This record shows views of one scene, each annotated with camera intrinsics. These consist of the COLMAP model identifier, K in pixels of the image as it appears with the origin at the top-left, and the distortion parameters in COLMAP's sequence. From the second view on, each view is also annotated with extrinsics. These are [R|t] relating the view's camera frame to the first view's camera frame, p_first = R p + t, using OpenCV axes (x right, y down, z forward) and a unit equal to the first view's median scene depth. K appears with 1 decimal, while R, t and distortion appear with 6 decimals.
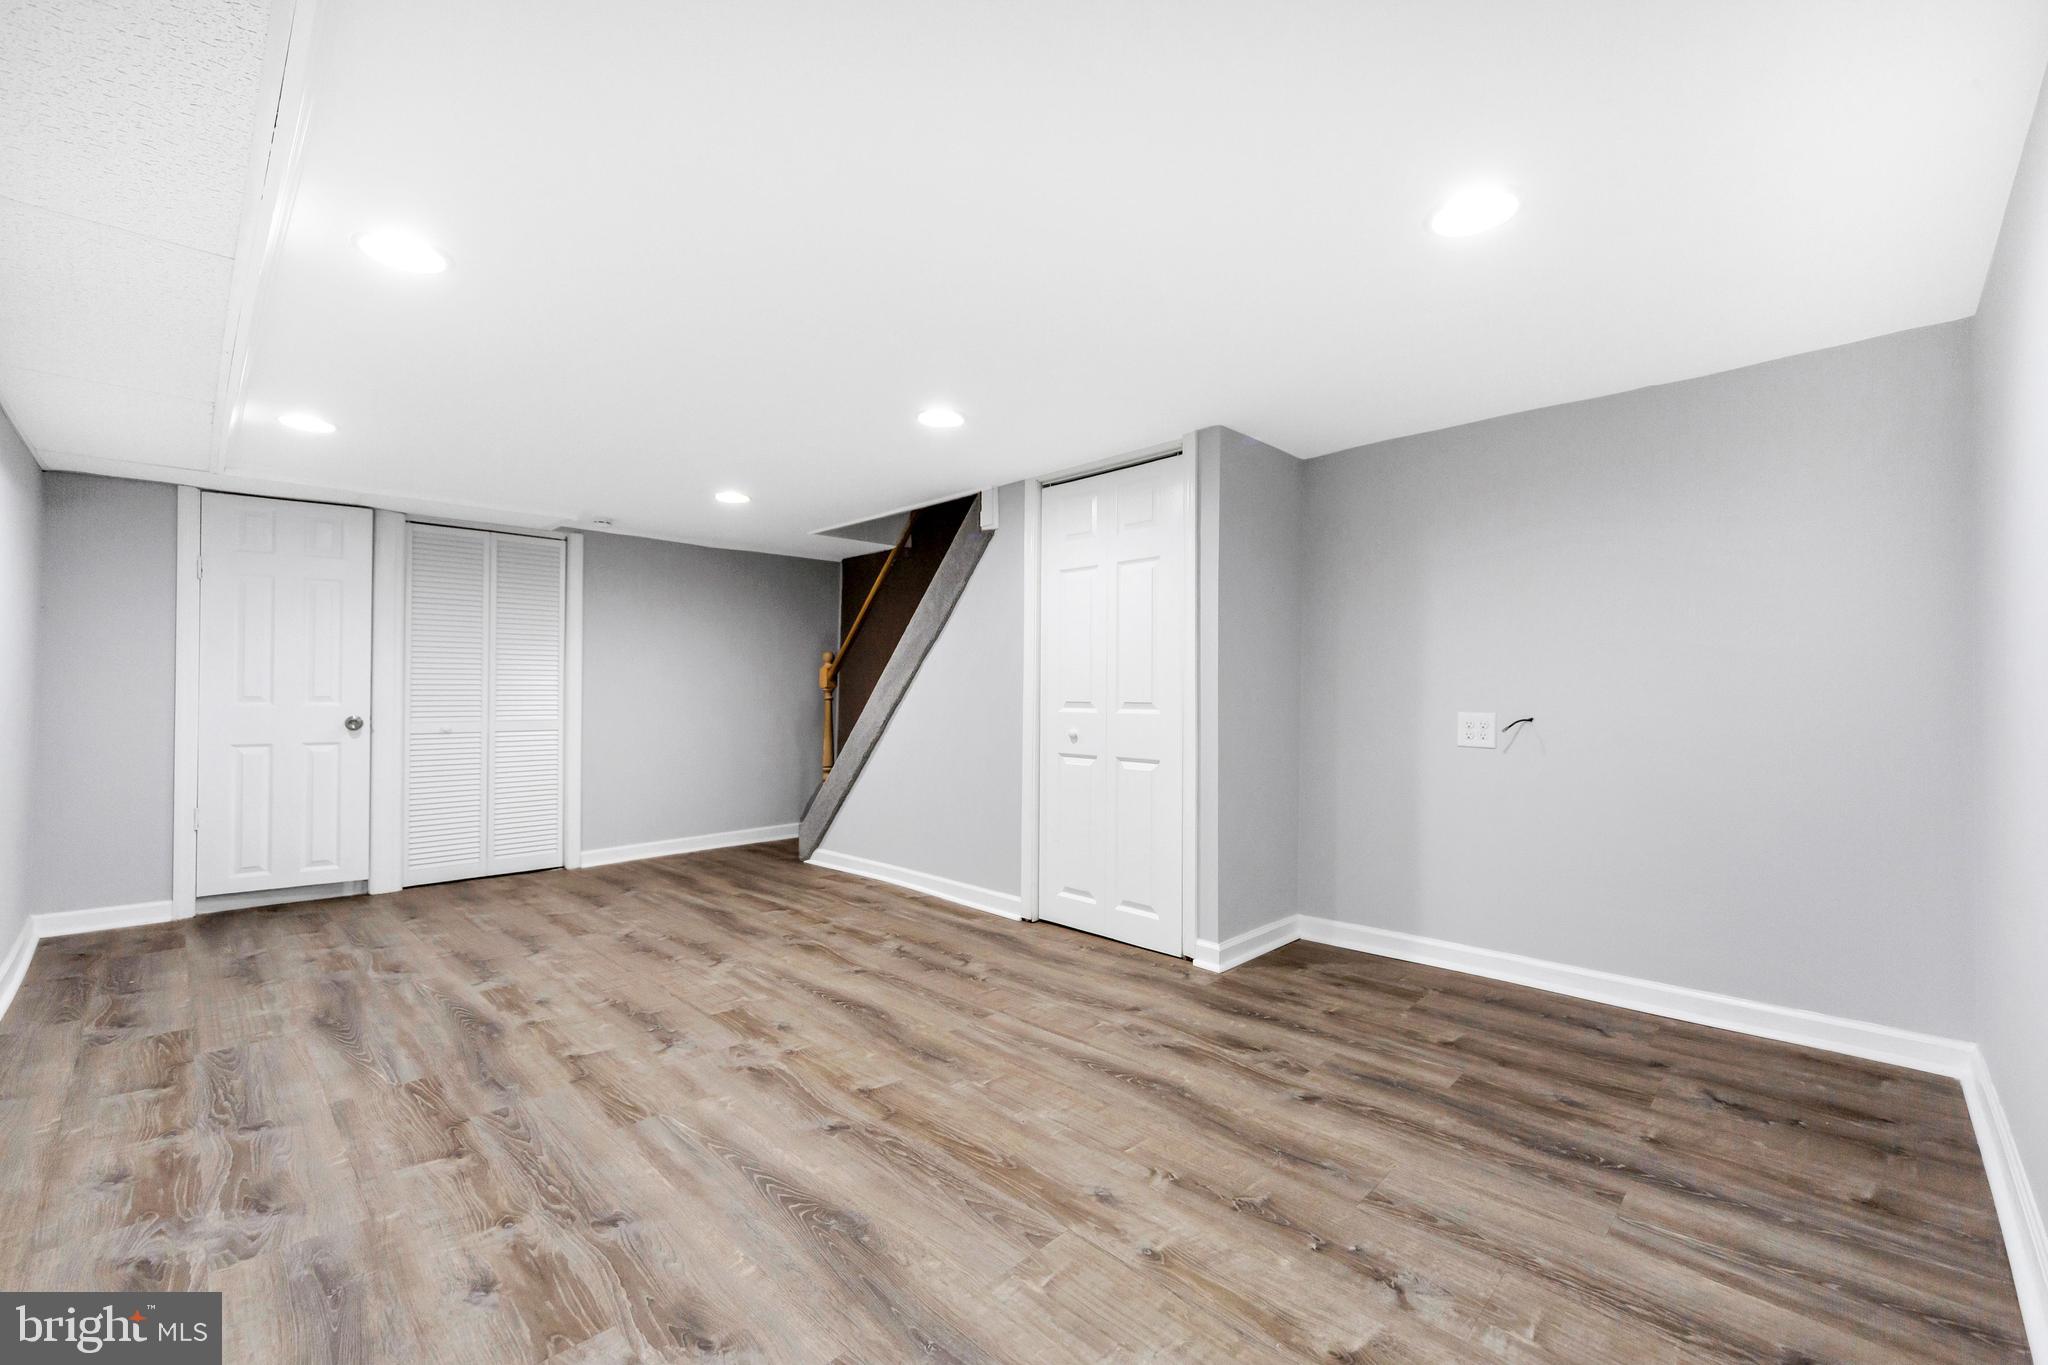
lens RADIAL K [[860.1, 0, 1024.0], [0, 860.1, 682.5], [0, 0, 1]] dist [-0.003139, -0.000660]
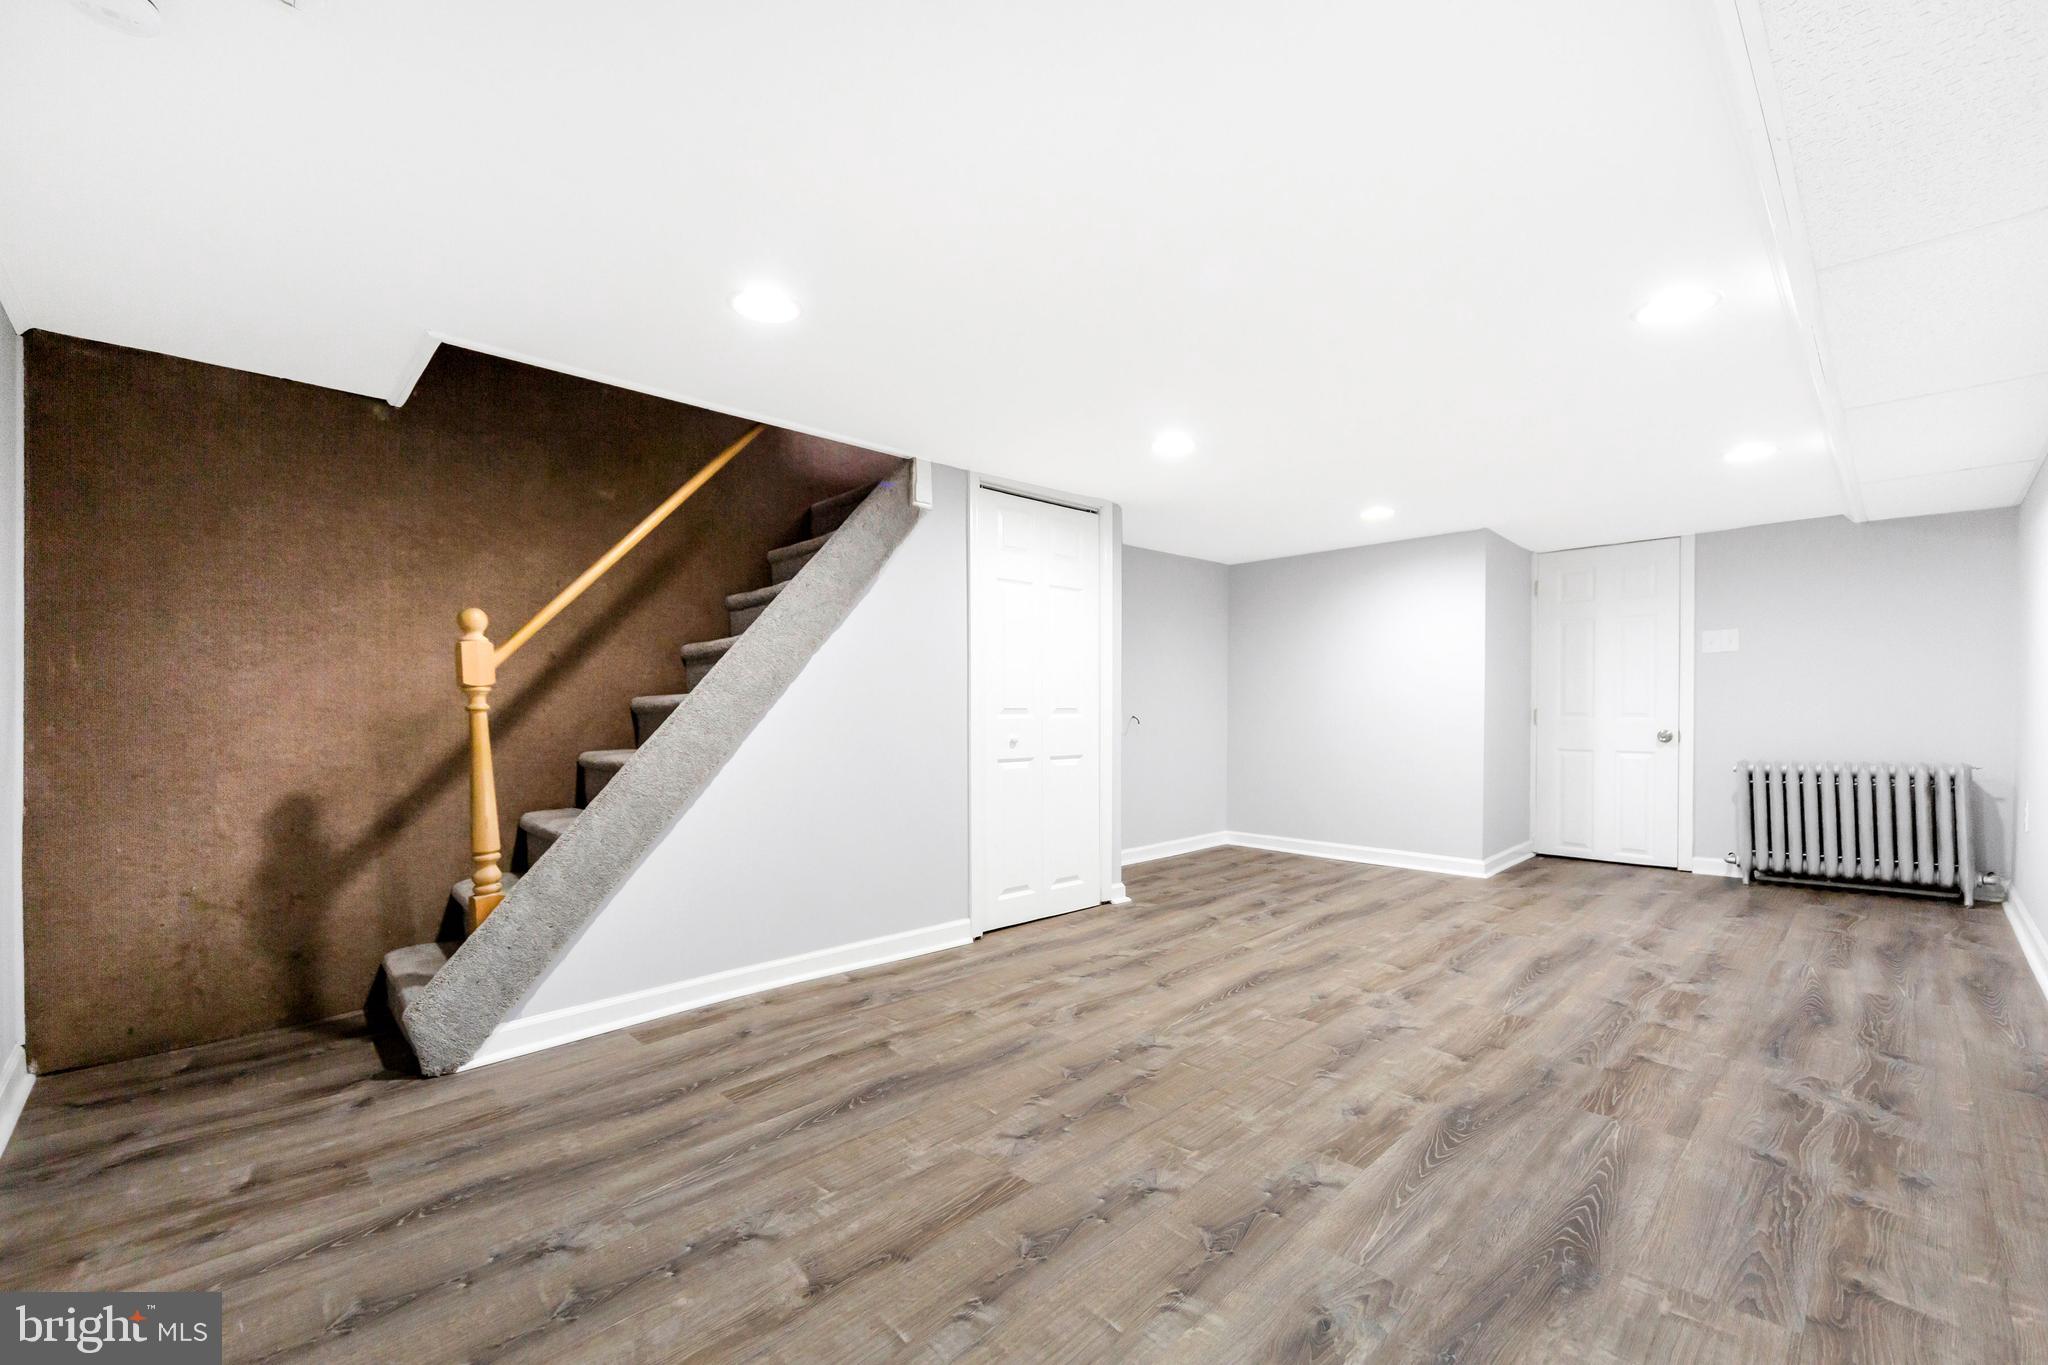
lens RADIAL K [[827.1, 0, 1016.6], [0, 827.1, 709.8], [0, 0, 1]] dist [0.000141, 0.000081]
pose [[0.031164, -0.004579, 0.999504, -1.505491], [-0.009577, 0.999942, 0.004880, 0.014902], [-0.999468, -0.009724, 0.031118, 1.480836]]
